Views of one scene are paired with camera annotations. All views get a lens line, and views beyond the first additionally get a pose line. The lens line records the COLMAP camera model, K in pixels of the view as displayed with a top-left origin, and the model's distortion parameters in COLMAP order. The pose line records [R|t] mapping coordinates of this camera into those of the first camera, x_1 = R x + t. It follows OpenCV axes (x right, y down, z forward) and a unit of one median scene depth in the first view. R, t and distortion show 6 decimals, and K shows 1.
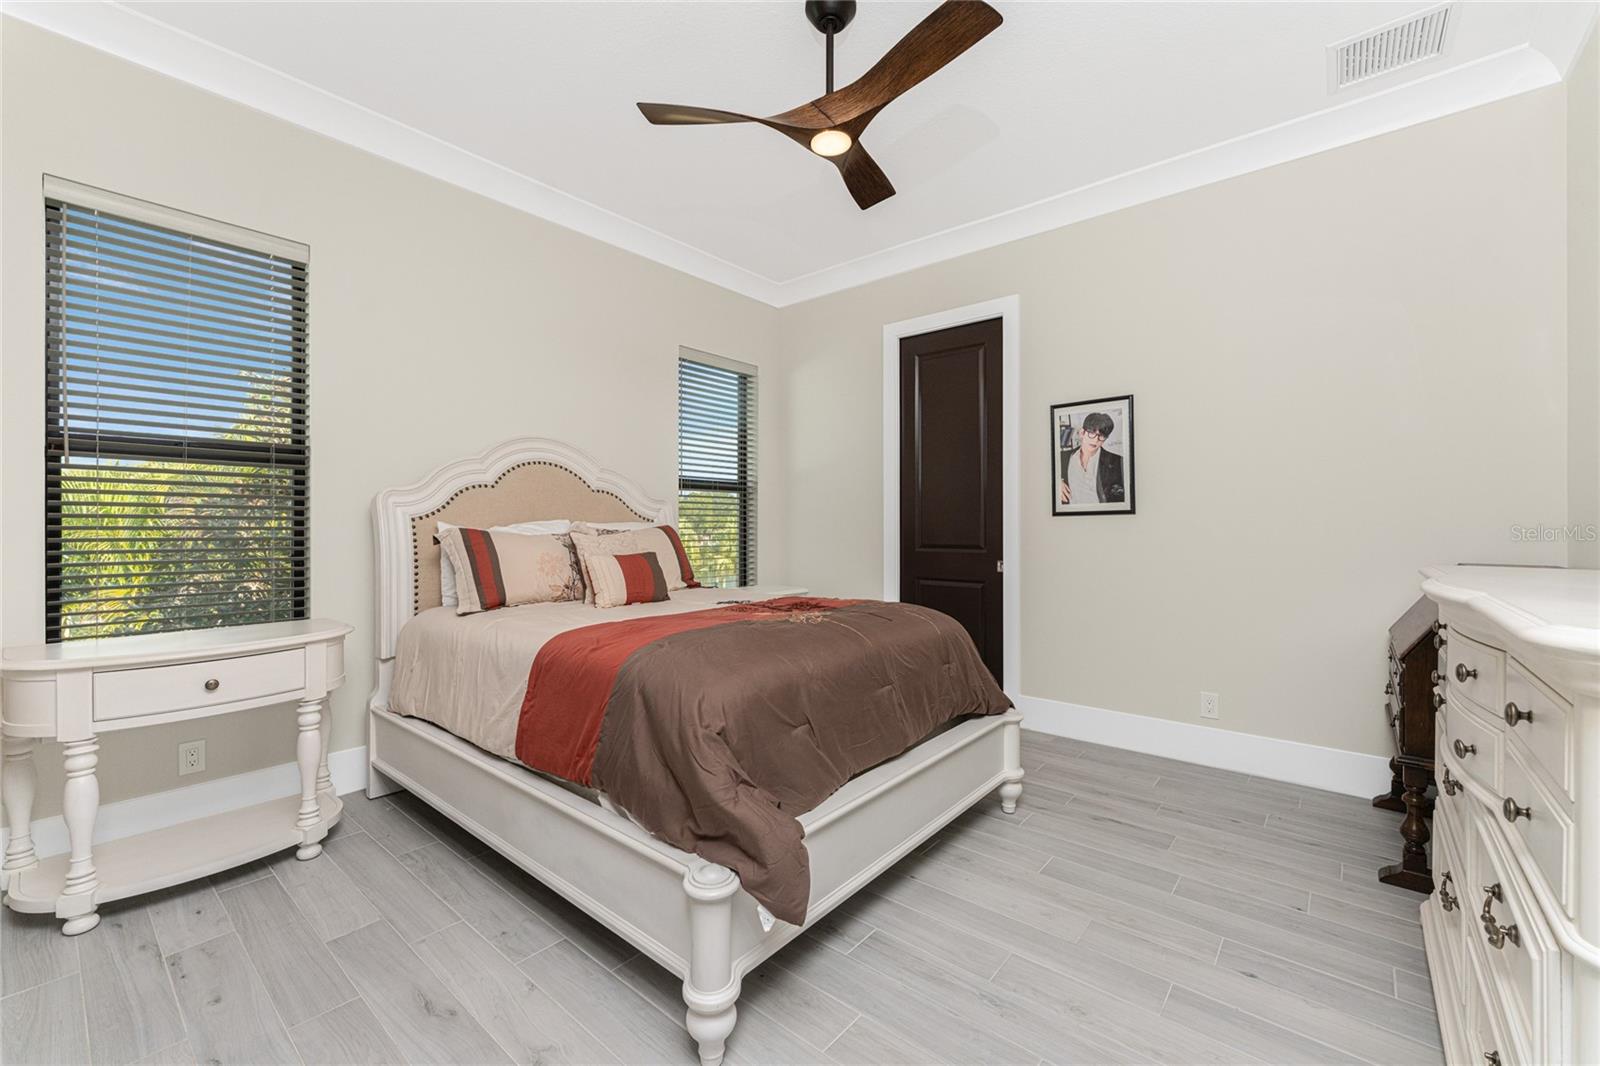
lens RADIAL K [[639.9, 0, 798.9], [0, 639.9, 524.6], [0, 0, 1]] dist [-0.014942, 0.000069]
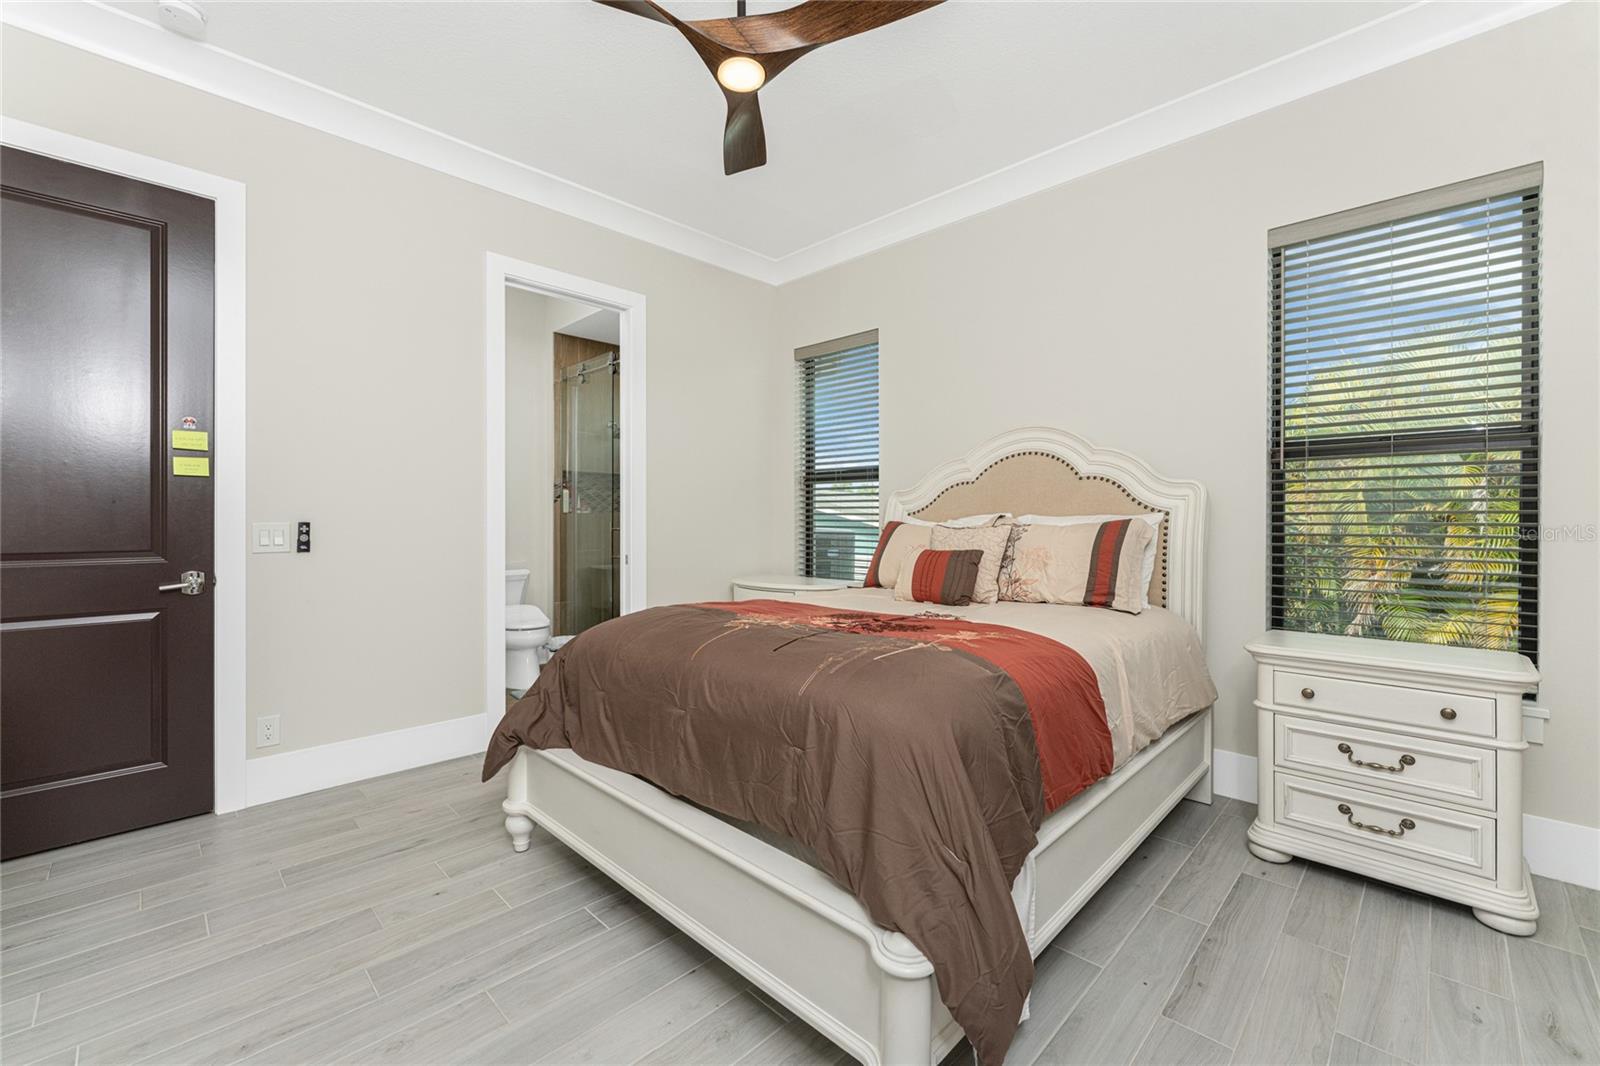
lens RADIAL K [[663.5, 0, 792.5], [0, 663.5, 530.3], [0, 0, 1]] dist [0.001725, -0.000225]
pose [[-0.080700, 0.014630, -0.996631, 0.563302], [0.000277, 0.999893, 0.014655, 0.002455], [0.996738, 0.000906, -0.080696, 0.691606]]
